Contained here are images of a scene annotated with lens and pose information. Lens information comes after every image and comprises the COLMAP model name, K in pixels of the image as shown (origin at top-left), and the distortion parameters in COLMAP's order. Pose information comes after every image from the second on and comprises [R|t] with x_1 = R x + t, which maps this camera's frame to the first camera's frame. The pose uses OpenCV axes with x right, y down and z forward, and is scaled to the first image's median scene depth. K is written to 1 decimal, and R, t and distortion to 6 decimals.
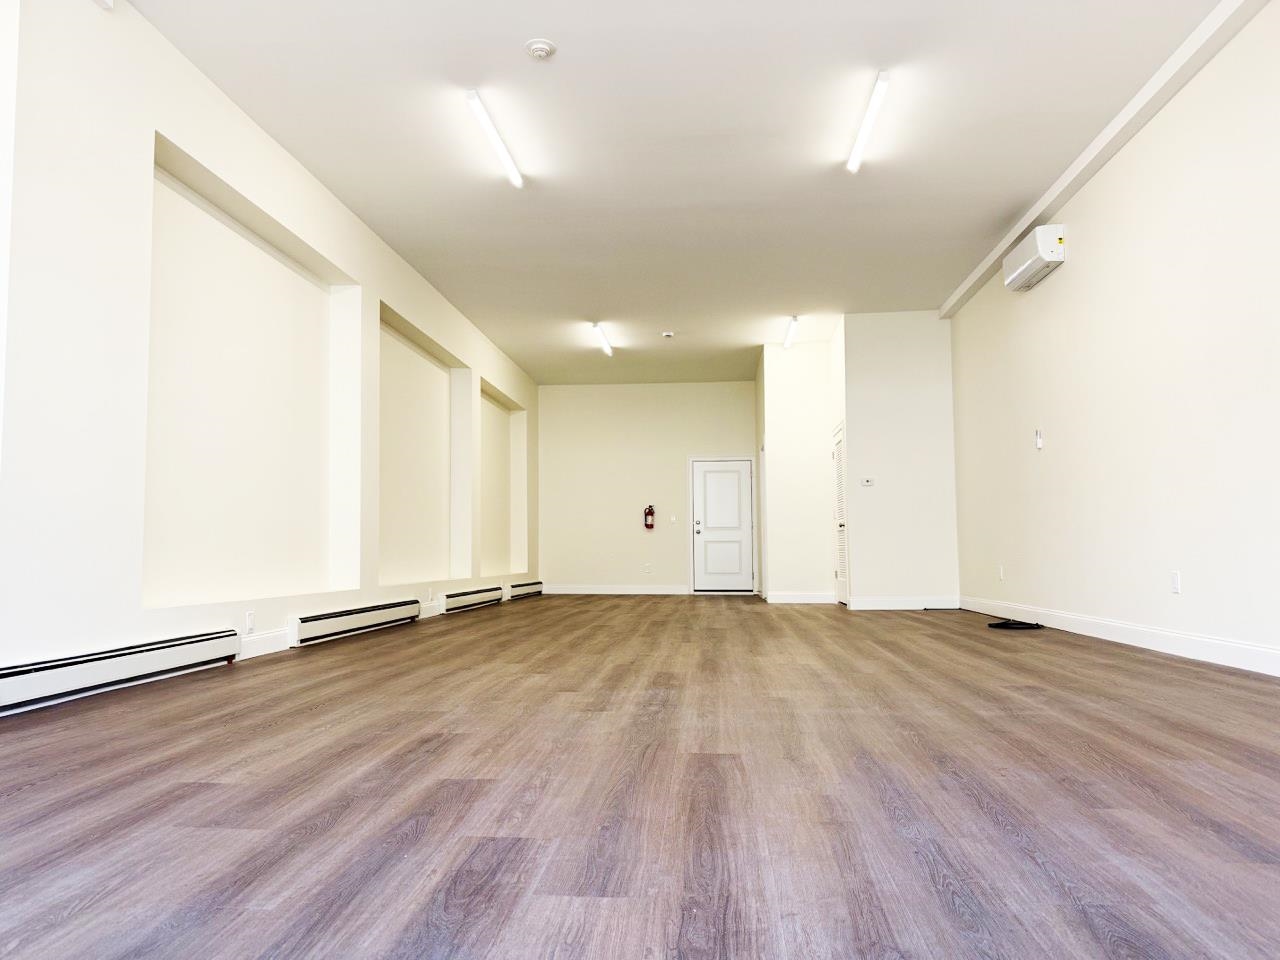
lens RADIAL K [[891.3, 0, 641.0], [0, 891.3, 490.5], [0, 0, 1]] dist [0.082285, -0.112577]
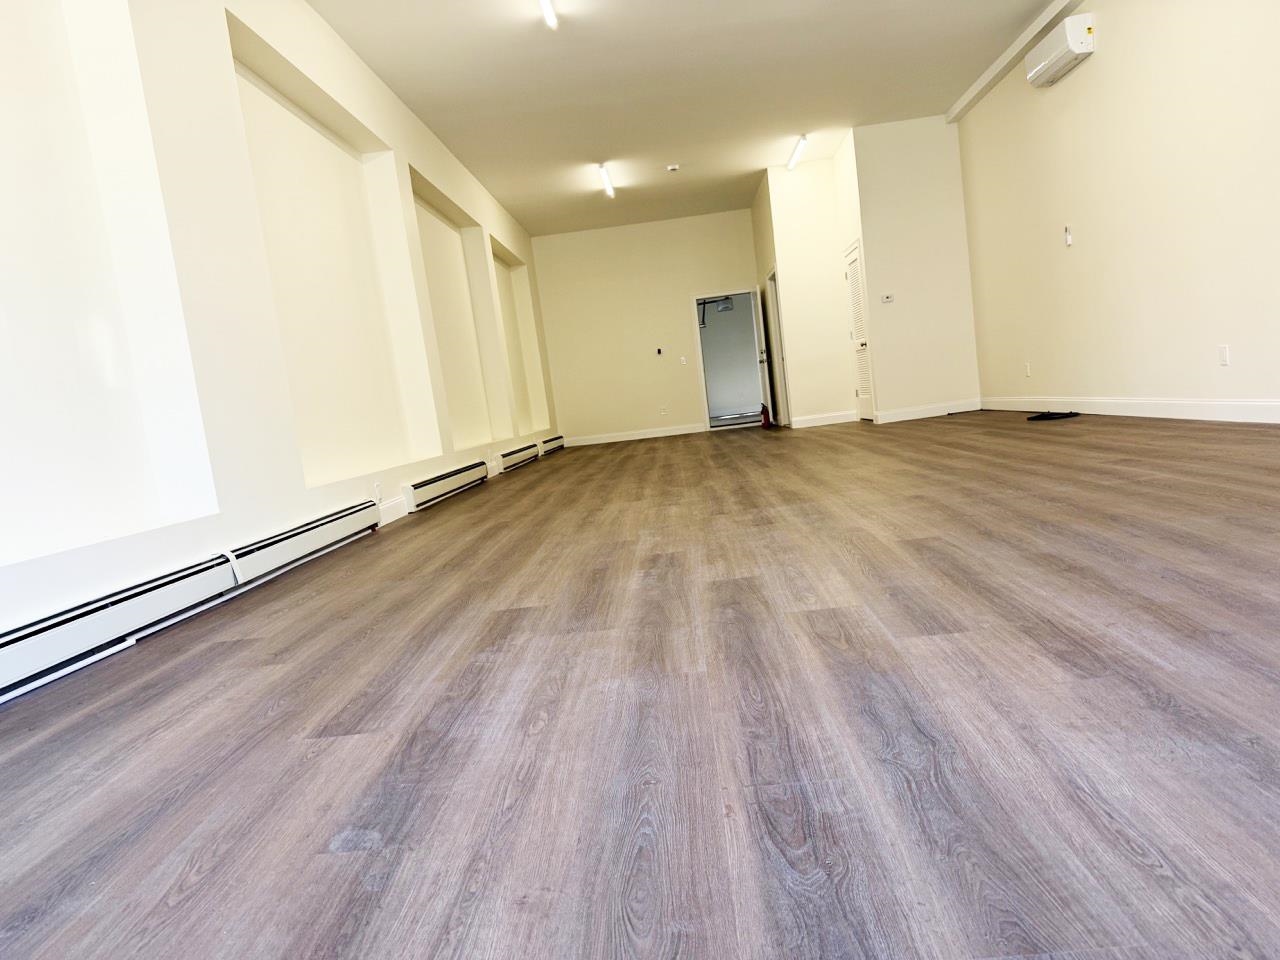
lens RADIAL K [[891.3, 0, 641.0], [0, 891.3, 490.5], [0, 0, 1]] dist [0.082285, -0.112577]
pose [[0.992287, -0.119944, 0.031308, -0.109689], [0.112867, 0.978621, 0.171937, -0.003159], [-0.051262, -0.167077, 0.984610, -0.043195]]
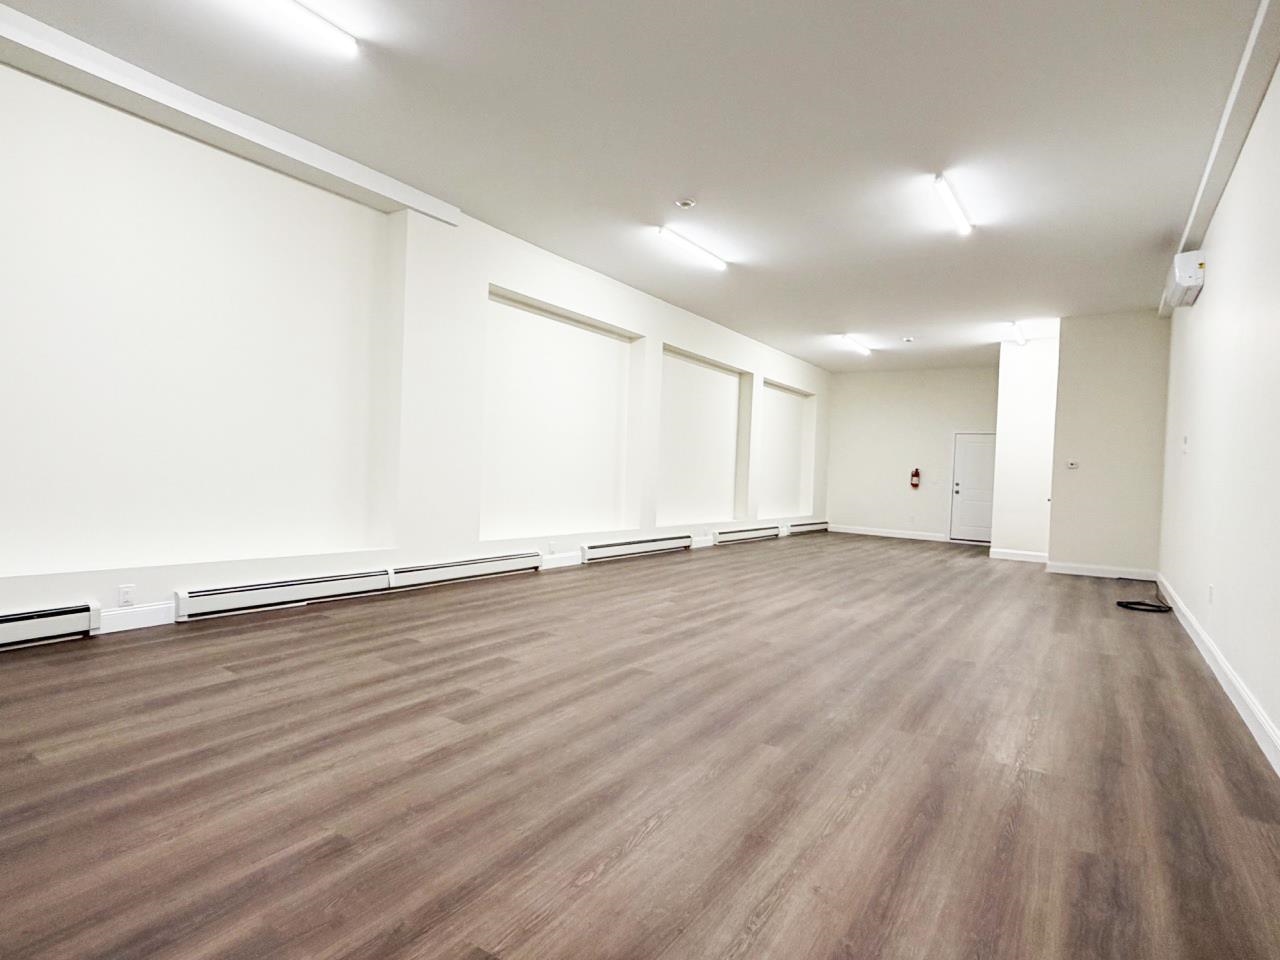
lens RADIAL K [[684.0, 0, 645.7], [0, 684.0, 484.3], [0, 0, 1]] dist [-0.002120, -0.000982]
pose [[0.873309, 0.053079, -0.484267, 0.258718], [-0.013964, 0.996366, 0.084027, -0.065882], [0.486967, -0.066619, 0.870876, -0.050455]]
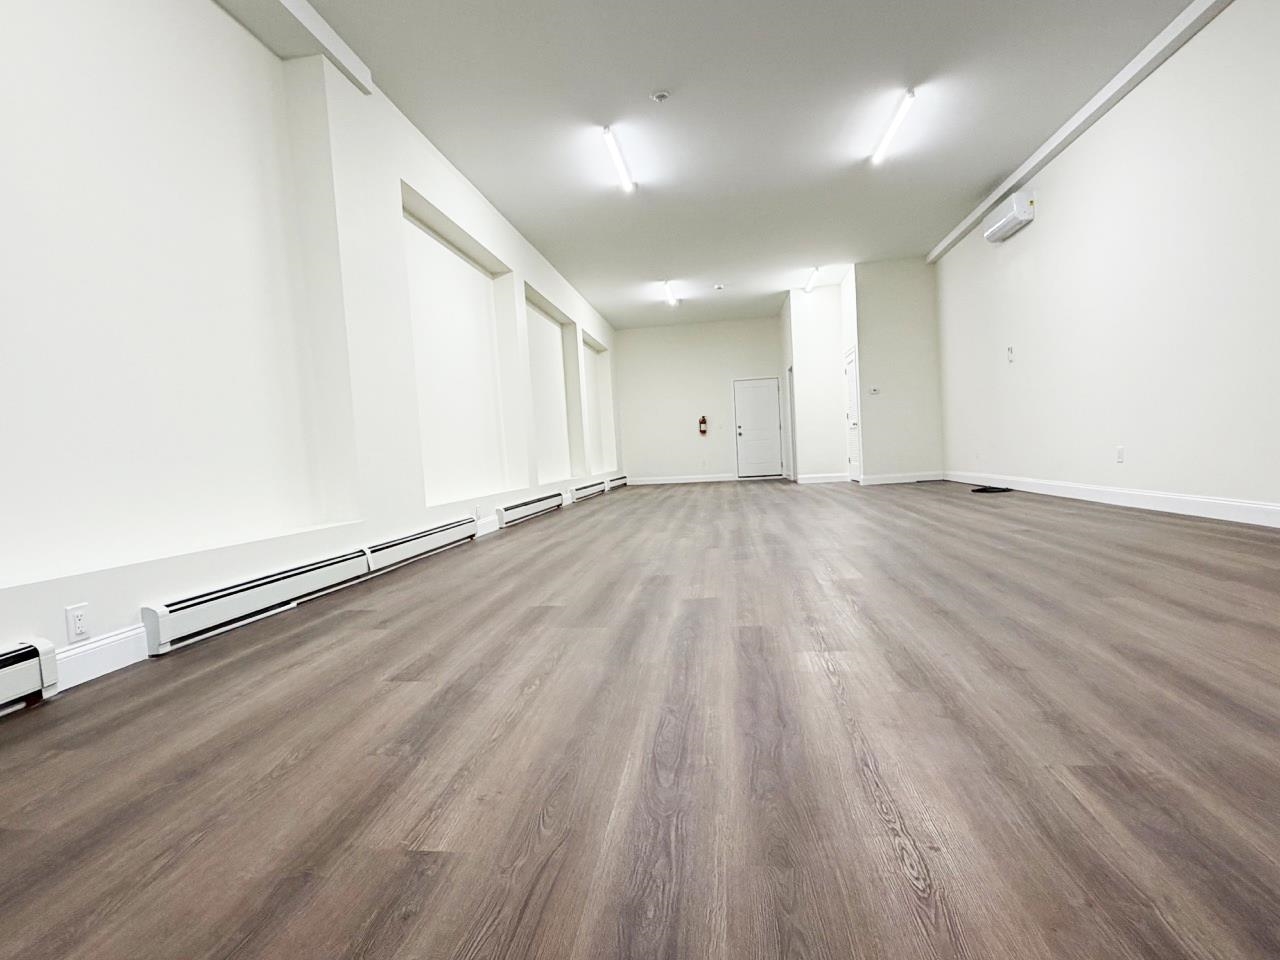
lens RADIAL K [[679.0, 0, 630.4], [0, 679.0, 490.1], [0, 0, 1]] dist [-0.001634, -0.000362]
pose [[0.997028, -0.048186, -0.060104, -0.077618], [0.055429, 0.990565, 0.125330, -0.012842], [0.053498, -0.128289, 0.990293, -0.070090]]
